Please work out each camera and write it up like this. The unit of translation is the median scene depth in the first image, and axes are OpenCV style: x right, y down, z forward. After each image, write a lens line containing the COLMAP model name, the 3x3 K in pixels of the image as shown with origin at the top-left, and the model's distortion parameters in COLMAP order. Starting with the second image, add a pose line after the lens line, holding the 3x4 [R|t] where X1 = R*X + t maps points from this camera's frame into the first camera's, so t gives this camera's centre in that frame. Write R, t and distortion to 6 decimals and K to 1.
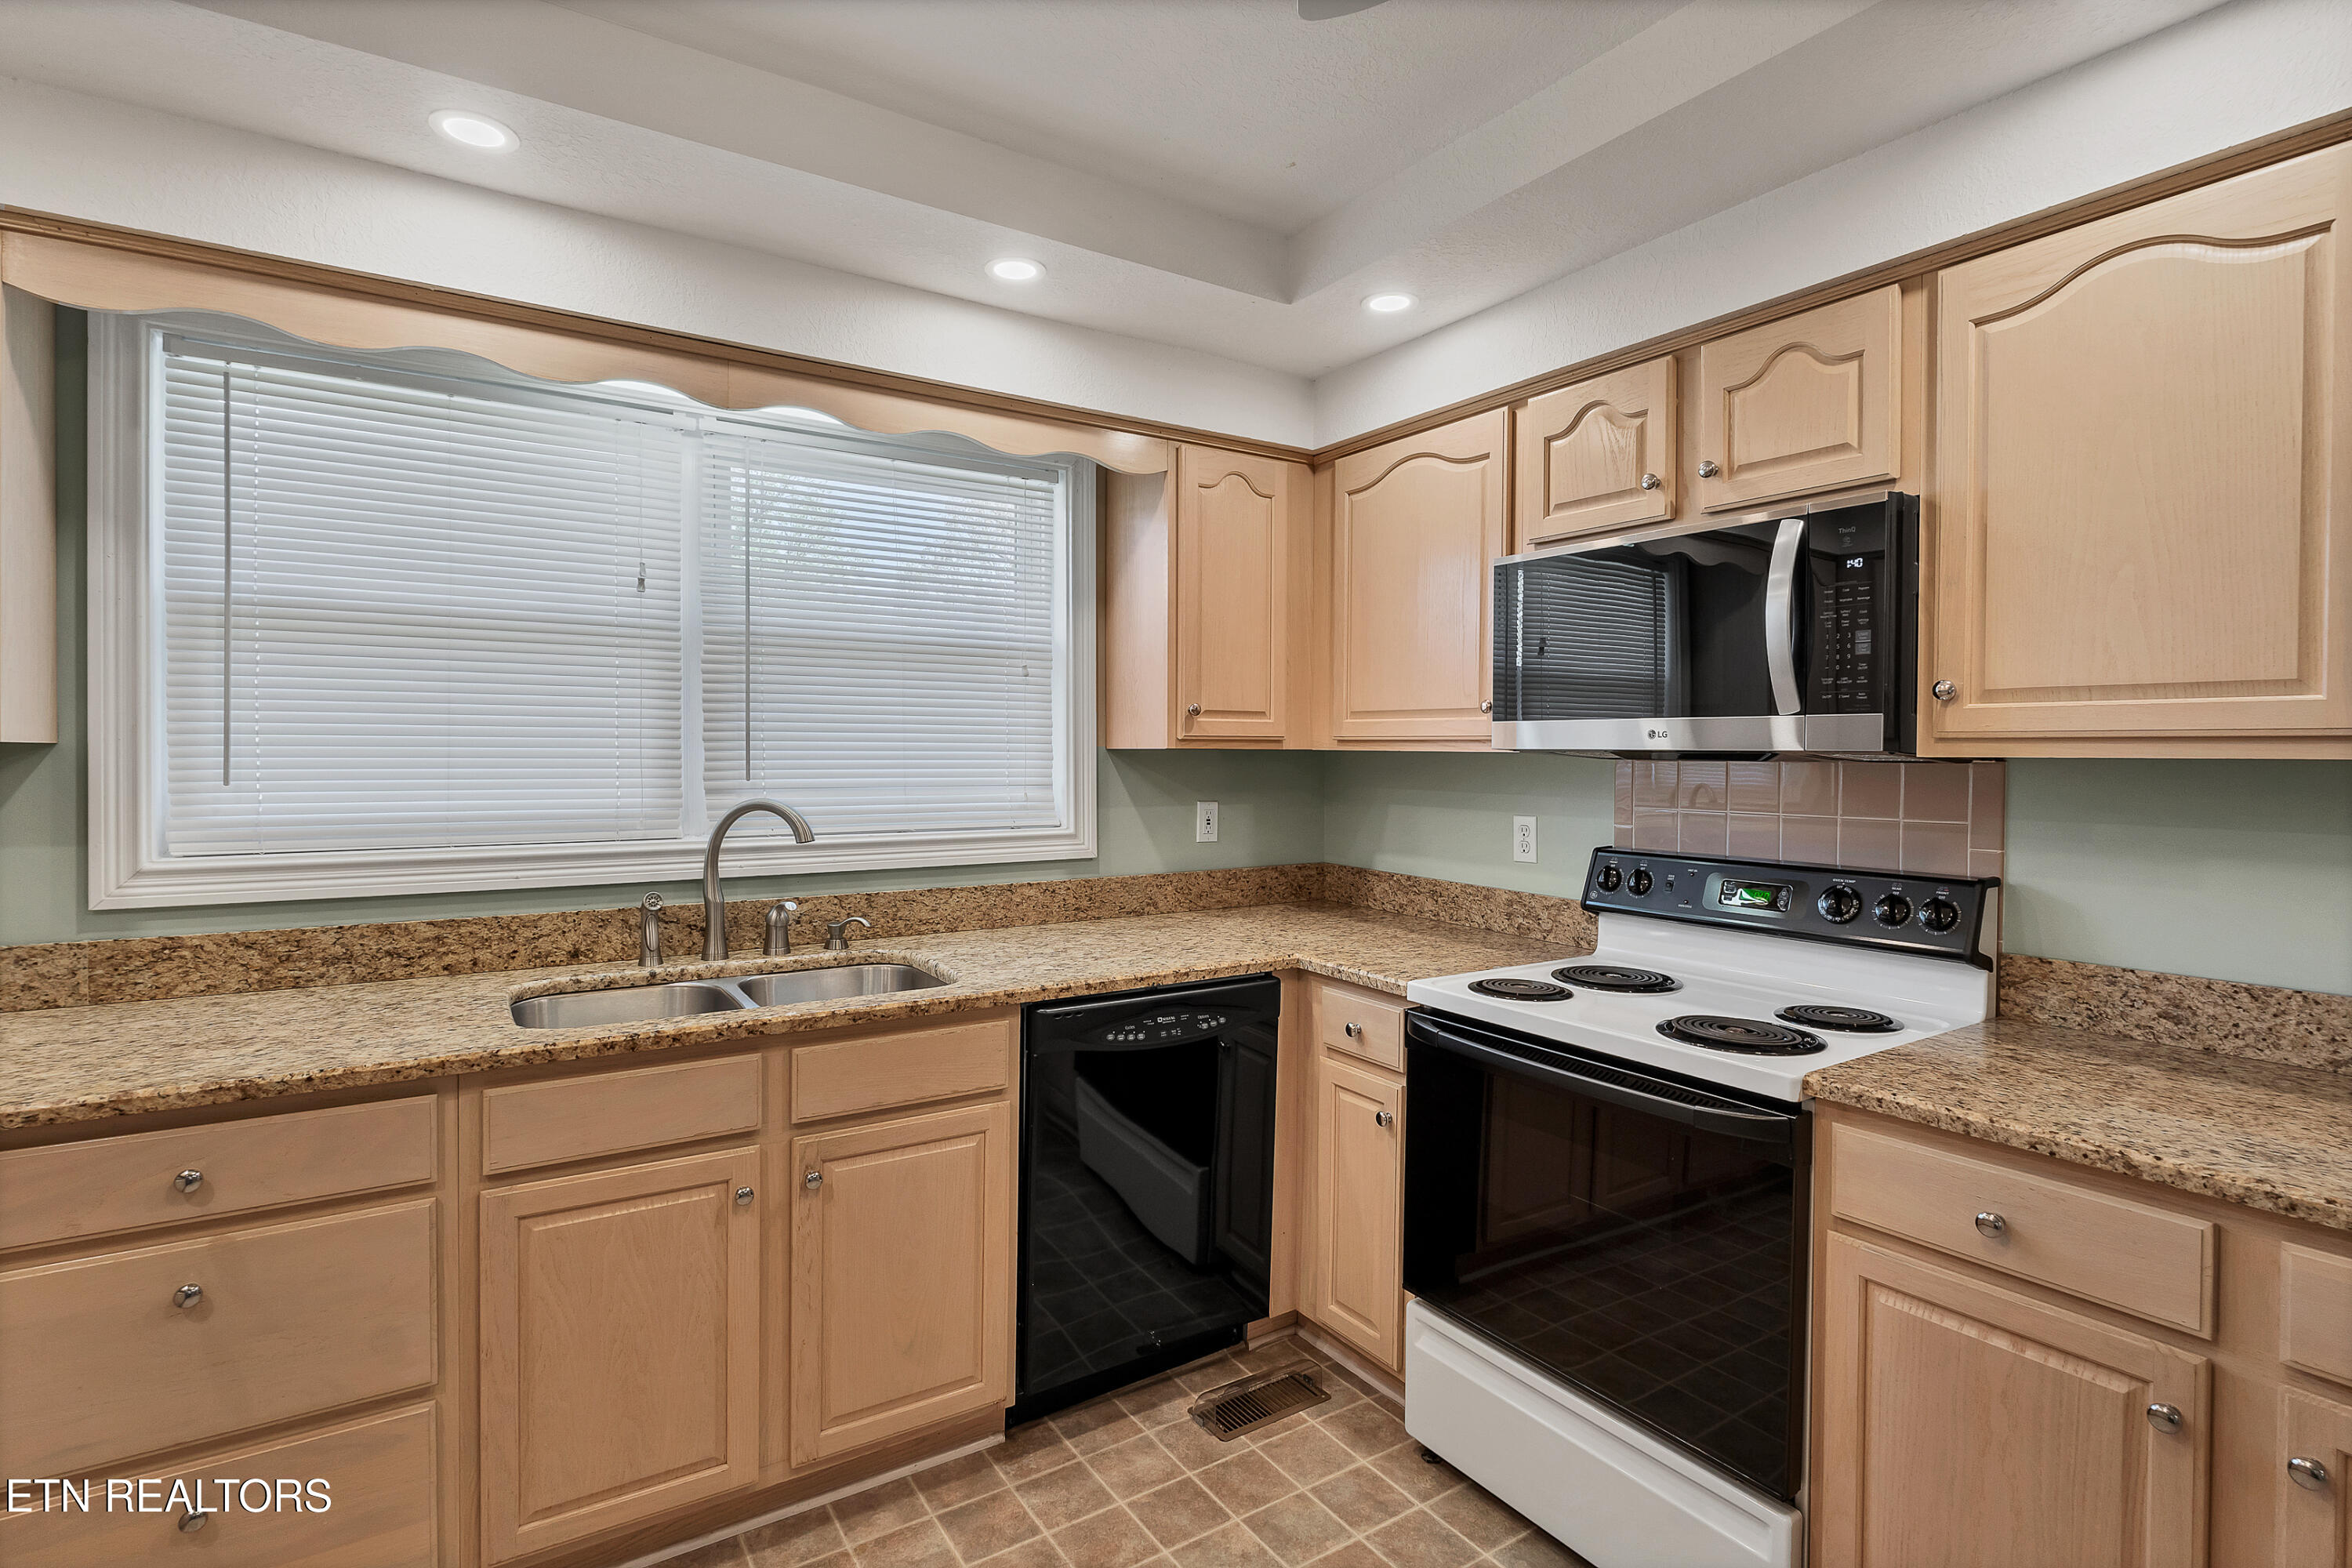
lens RADIAL K [[1125.6, 0, 1166.2], [0, 1125.6, 769.3], [0, 0, 1]] dist [-0.004216, -0.000432]
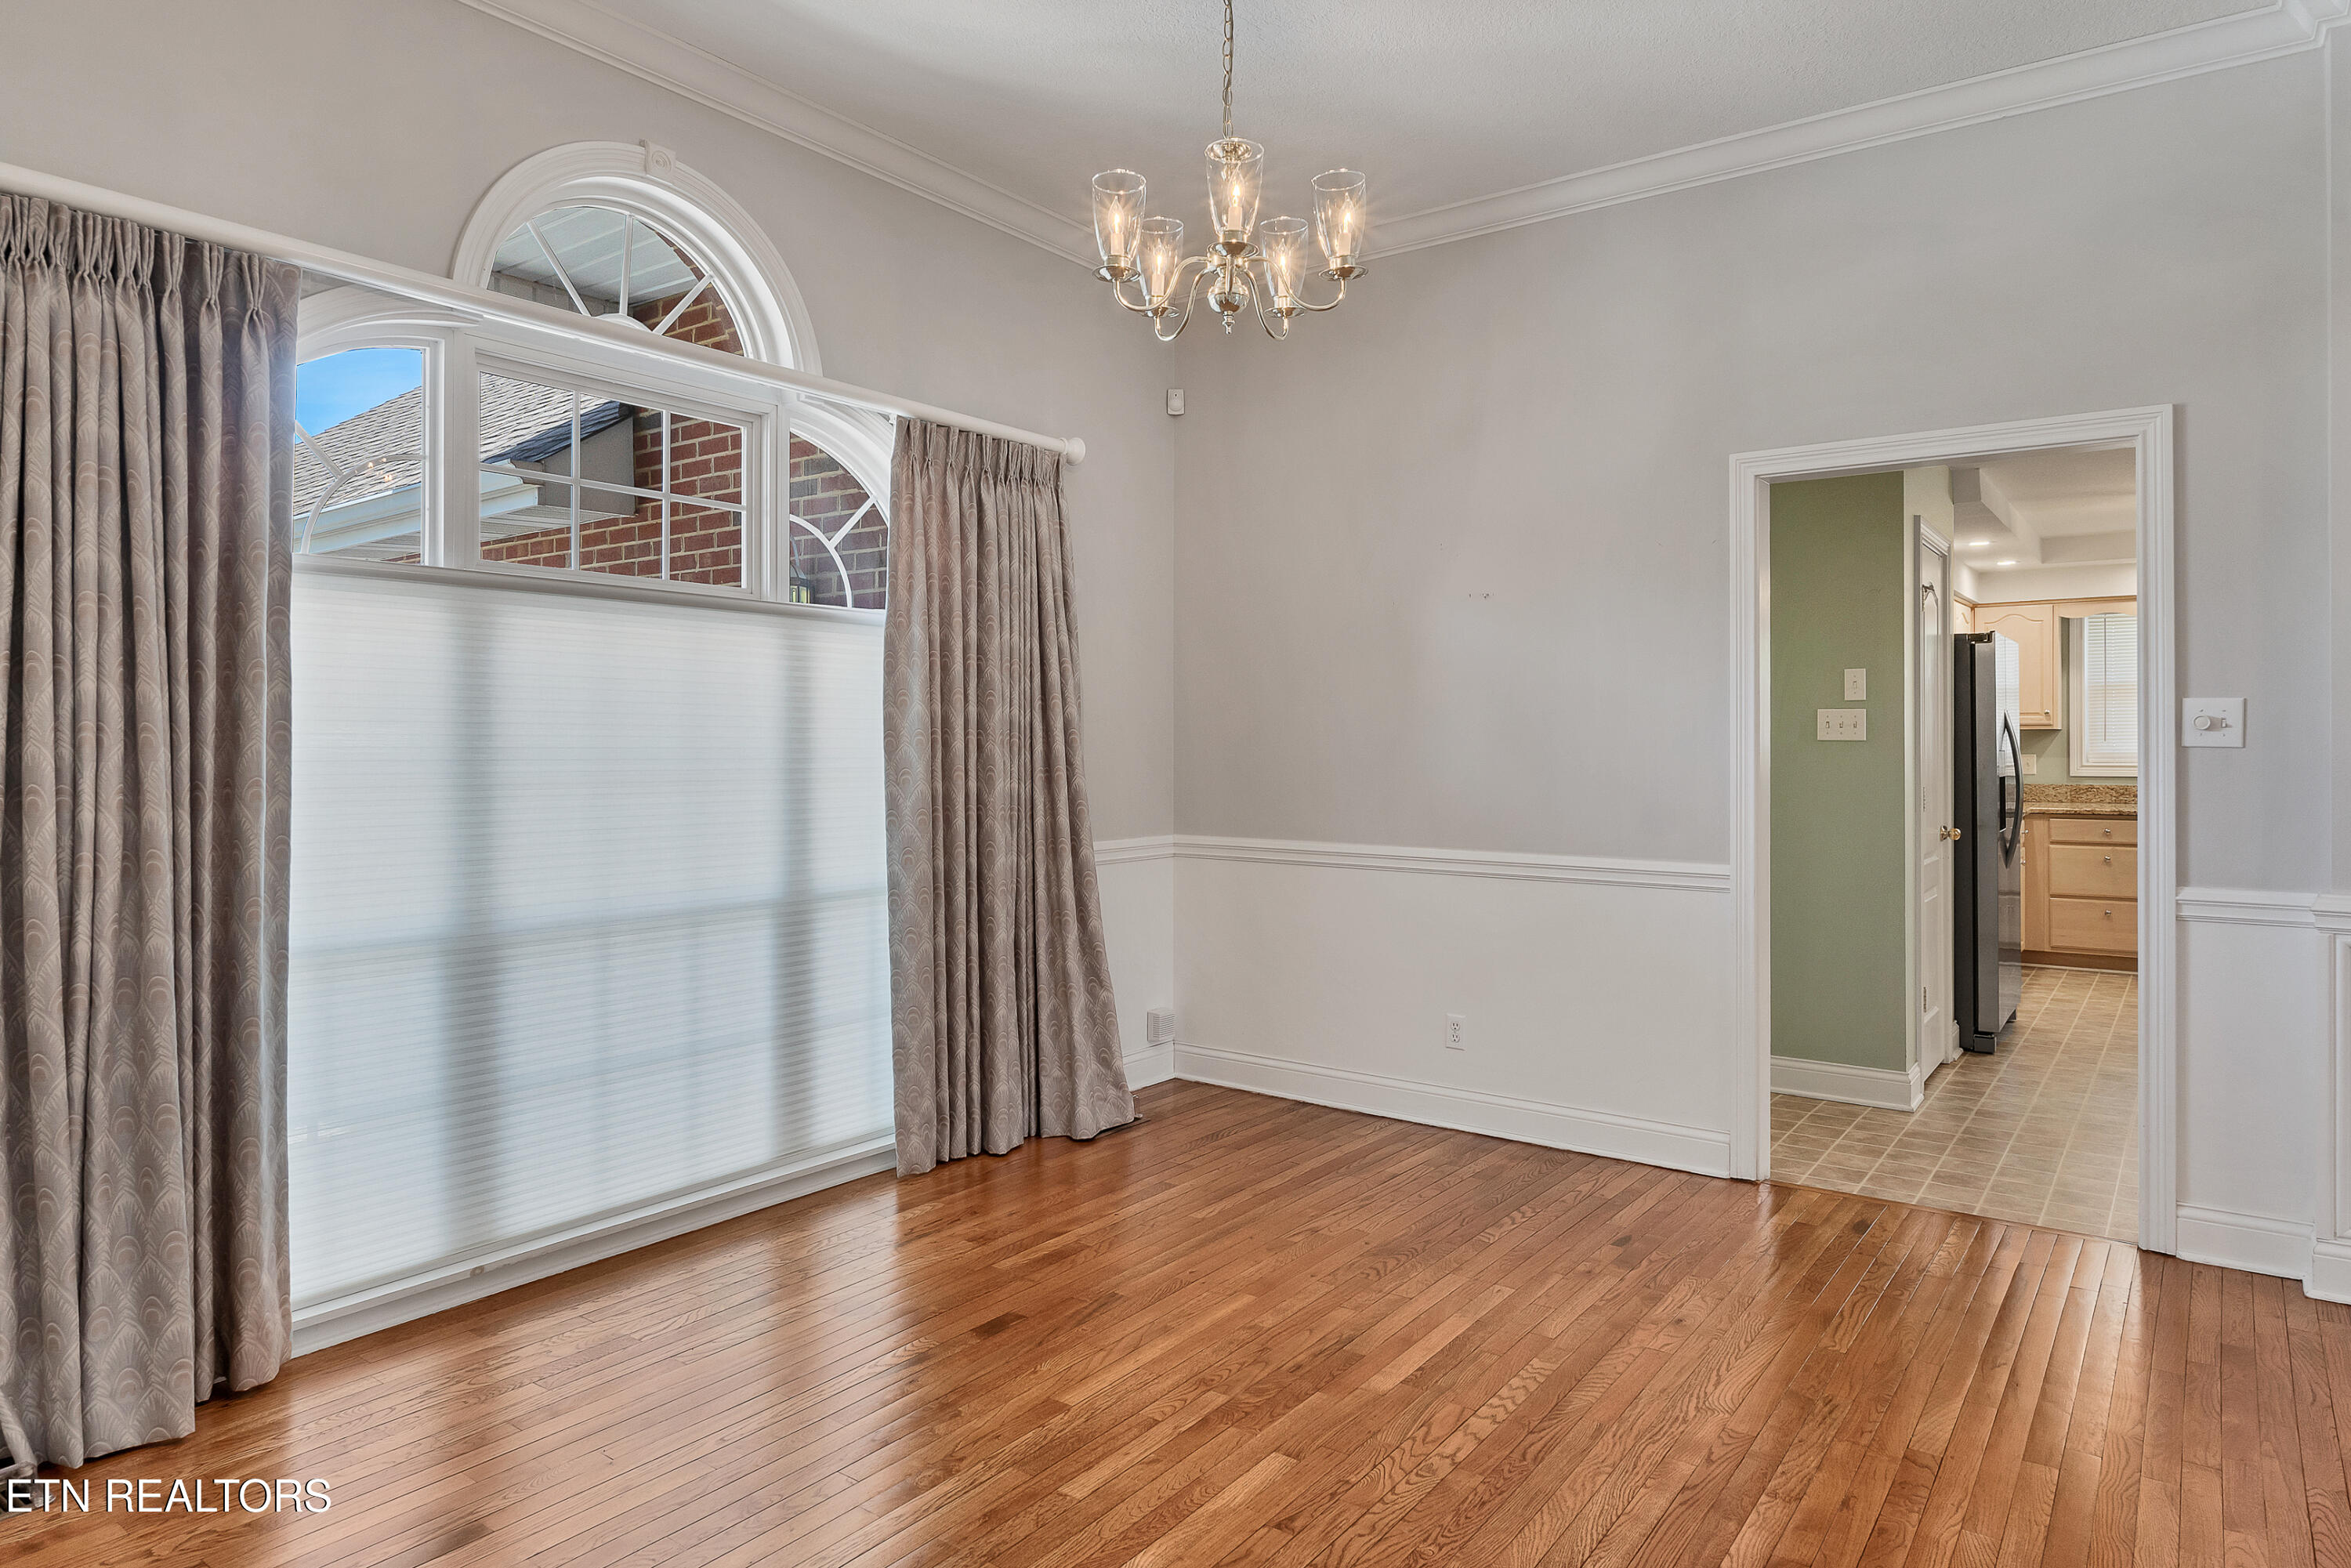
lens RADIAL K [[1416.1, 0, 1172.1], [0, 1416.1, 744.2], [0, 0, 1]] dist [0.000706, 0.000098]
pose [[0.354244, -0.001808, -0.935151, 2.105121], [-0.006460, 0.999970, -0.004380, 0.058730], [0.935131, 0.007593, 0.354222, -3.070239]]
